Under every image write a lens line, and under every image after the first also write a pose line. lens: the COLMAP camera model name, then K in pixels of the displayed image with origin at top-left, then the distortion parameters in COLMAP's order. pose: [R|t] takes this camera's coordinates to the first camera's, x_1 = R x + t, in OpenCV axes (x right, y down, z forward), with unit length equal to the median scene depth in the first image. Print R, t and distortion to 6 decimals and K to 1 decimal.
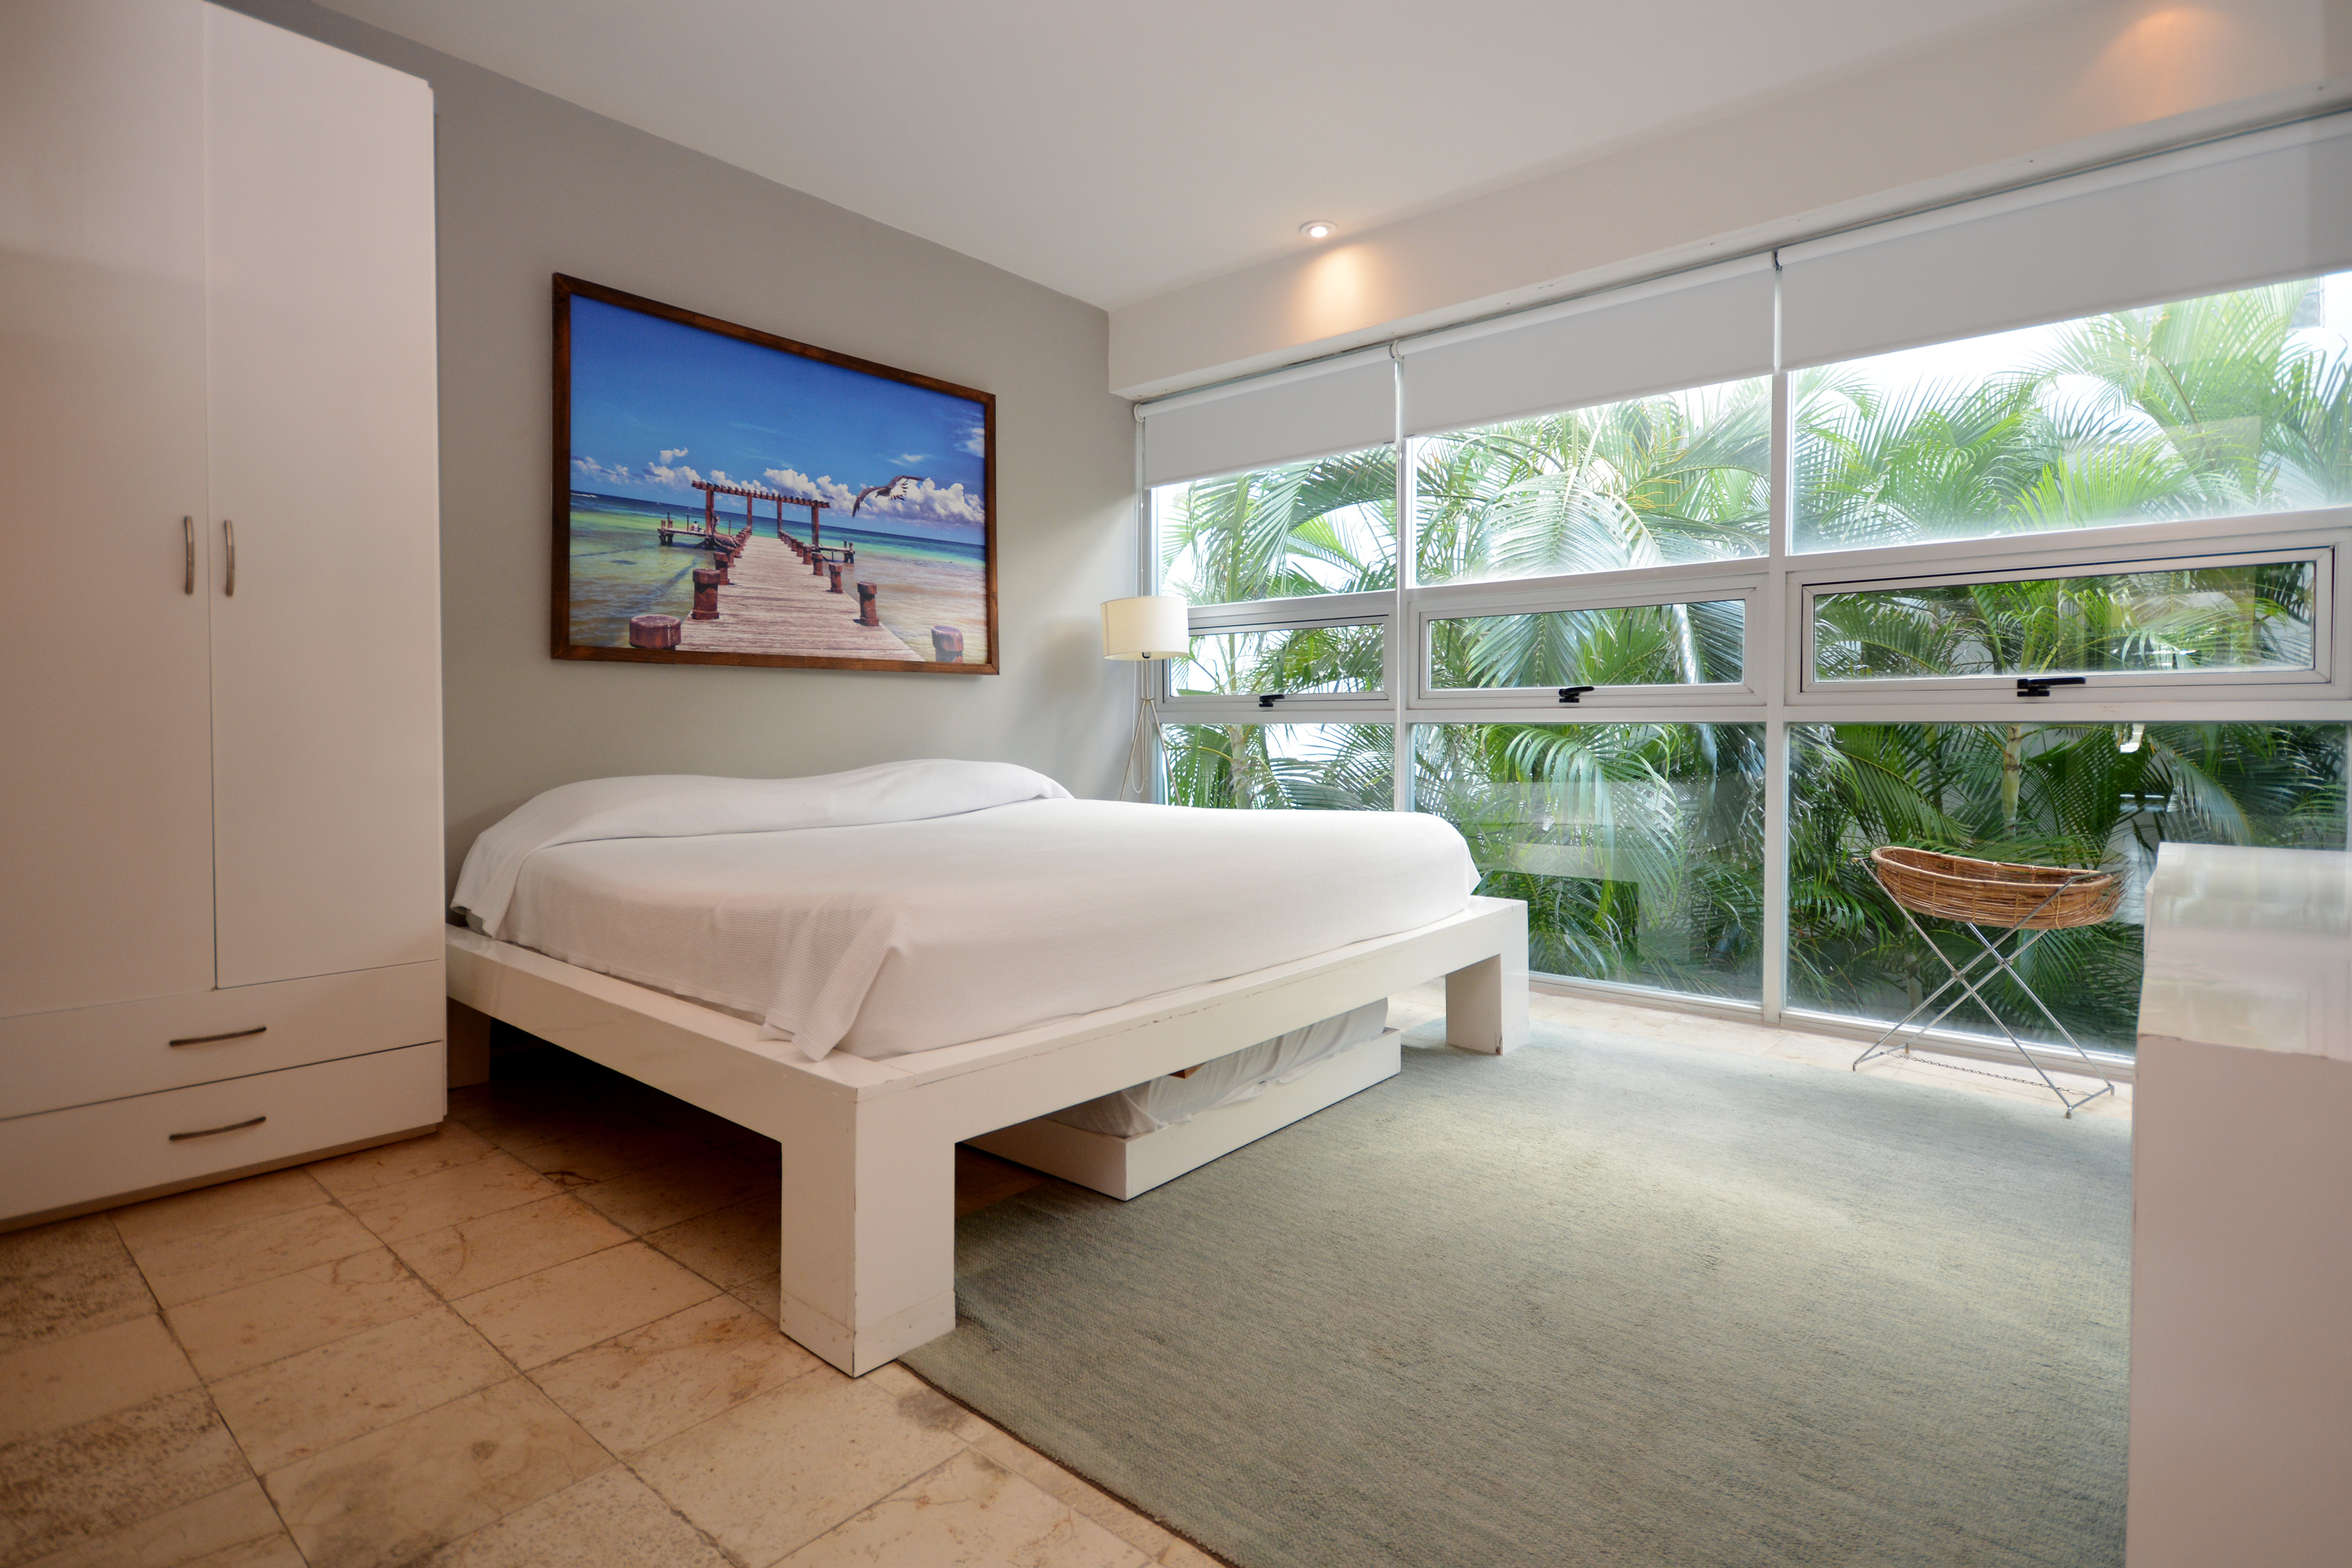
lens RADIAL K [[1056.5, 0, 1176.4], [0, 1056.5, 722.4], [0, 0, 1]] dist [0.000161, 0.000131]
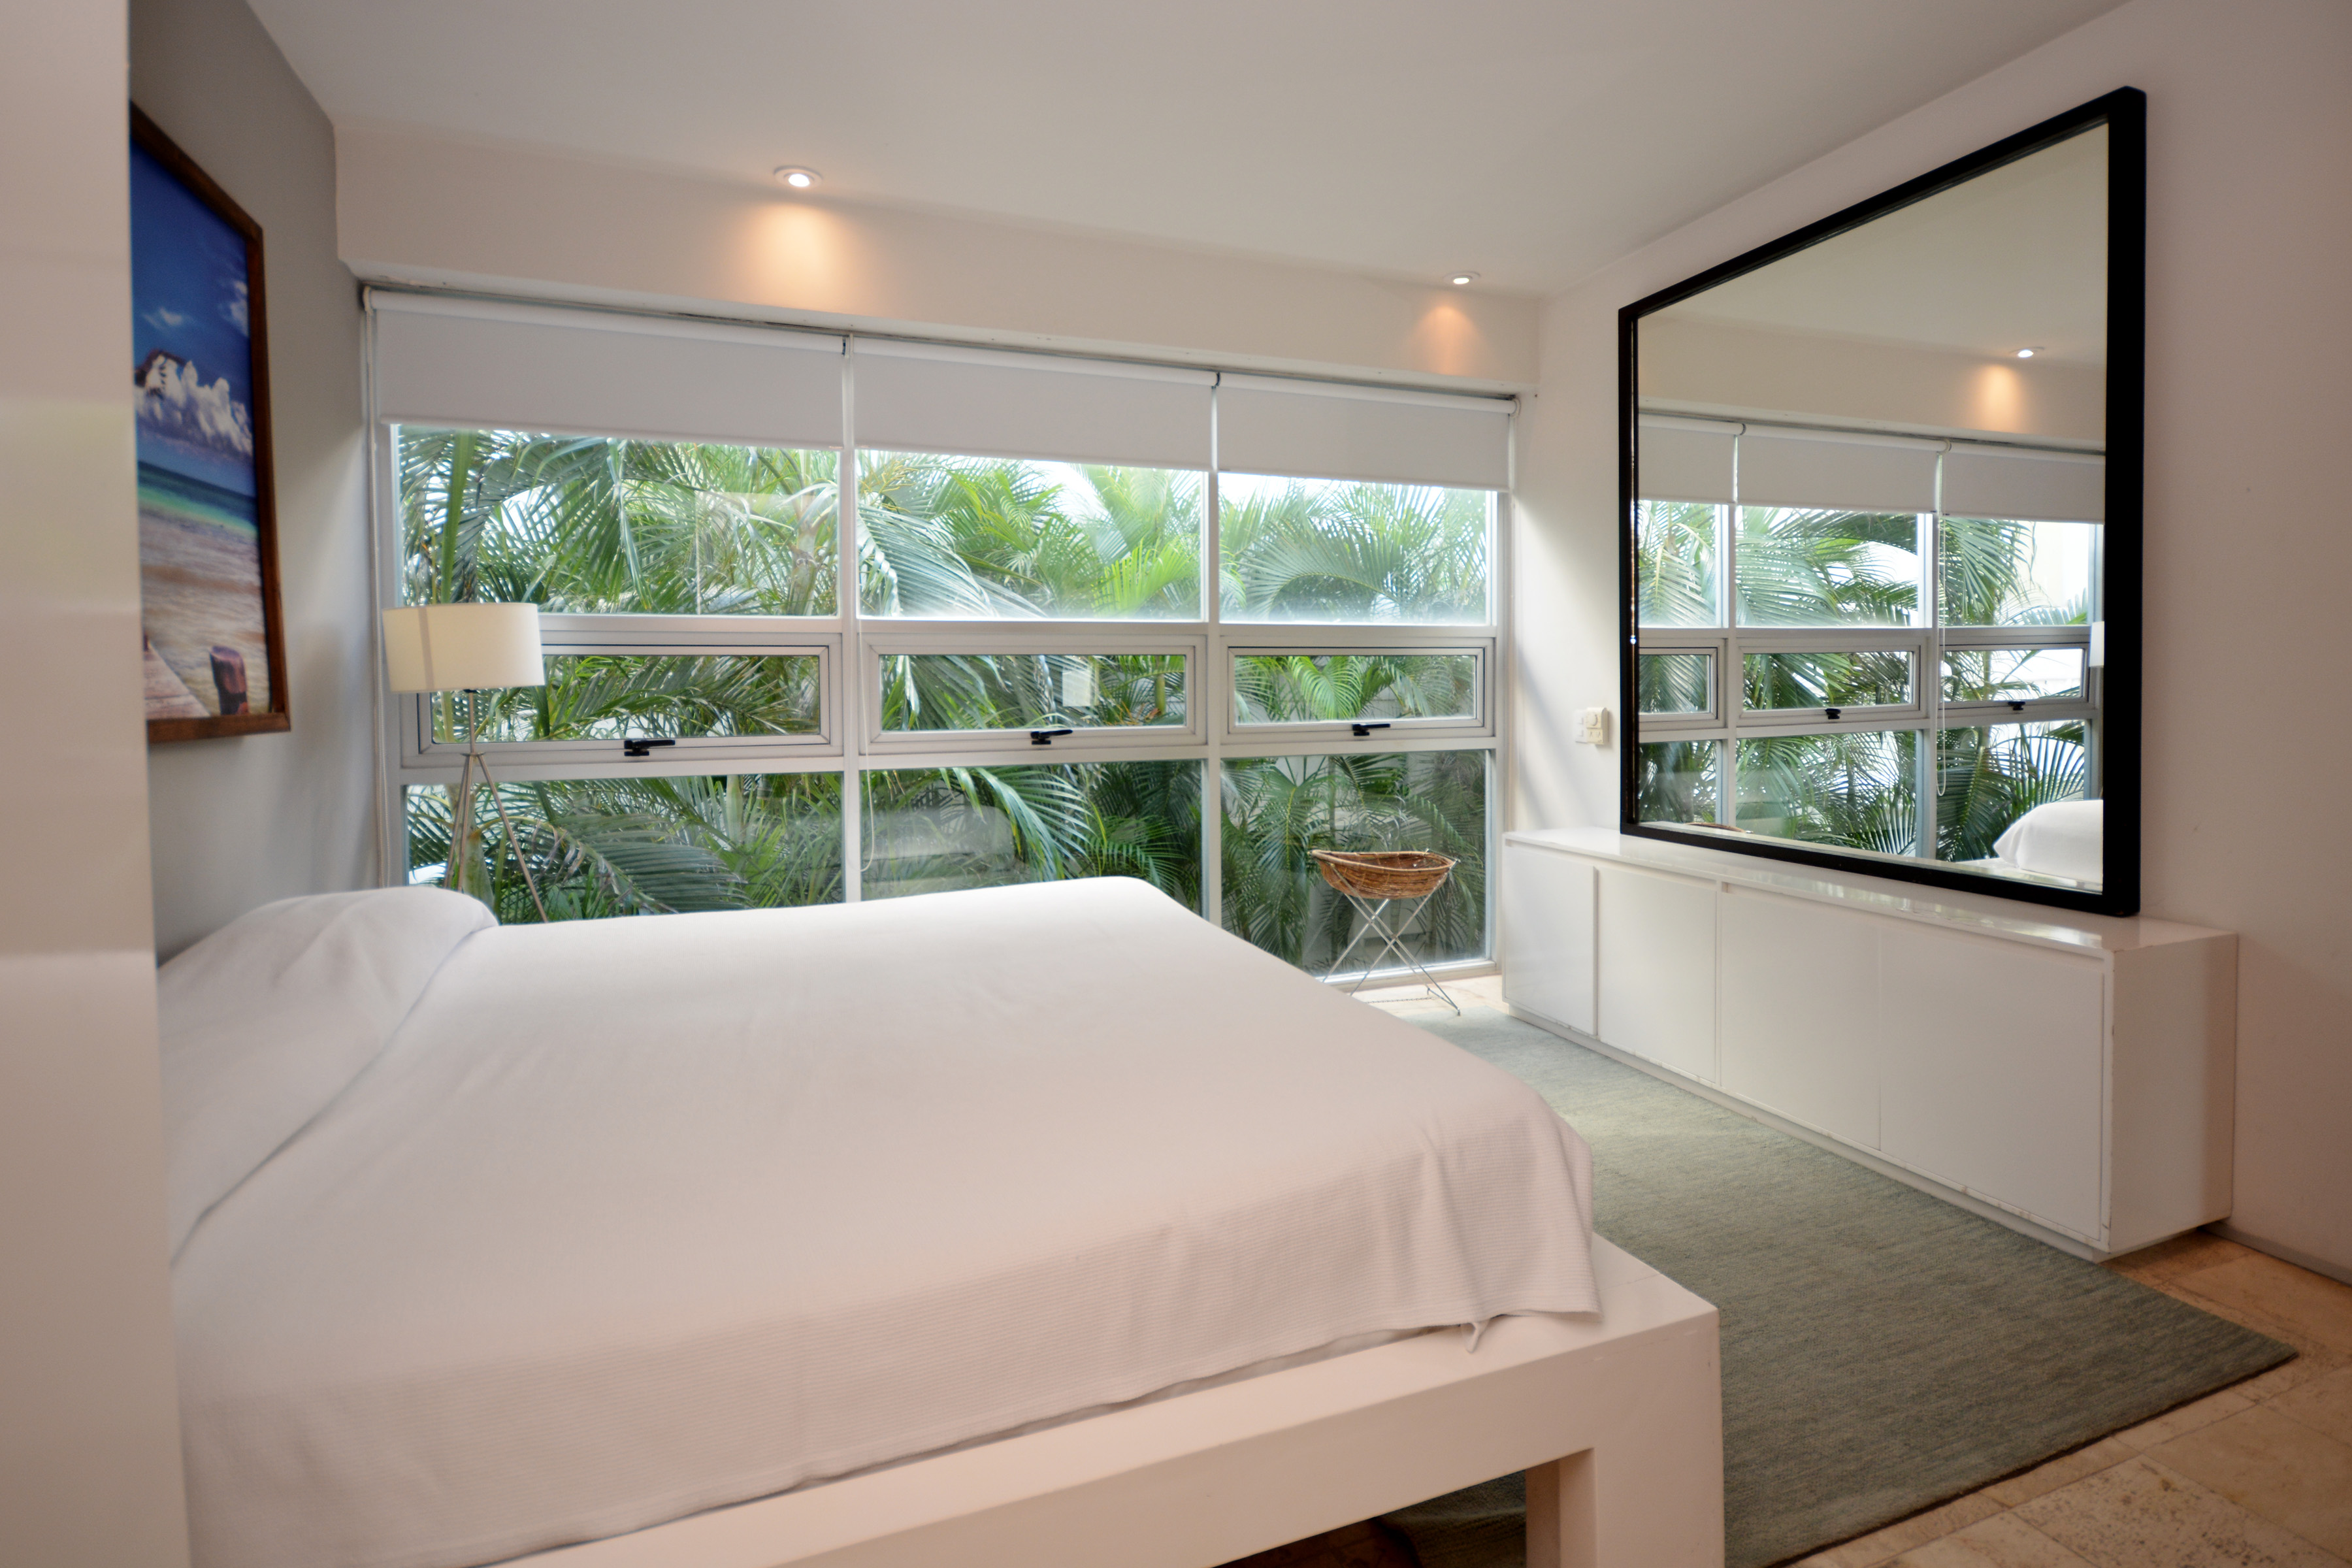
lens RADIAL K [[1096.7, 0, 1173.1], [0, 1096.7, 718.1], [0, 0, 1]] dist [-0.005063, -0.000204]
pose [[0.526490, -0.023645, 0.849852, -0.450185], [0.015241, 0.999715, 0.018373, -0.059336], [-0.850044, 0.003279, 0.526701, 0.312287]]
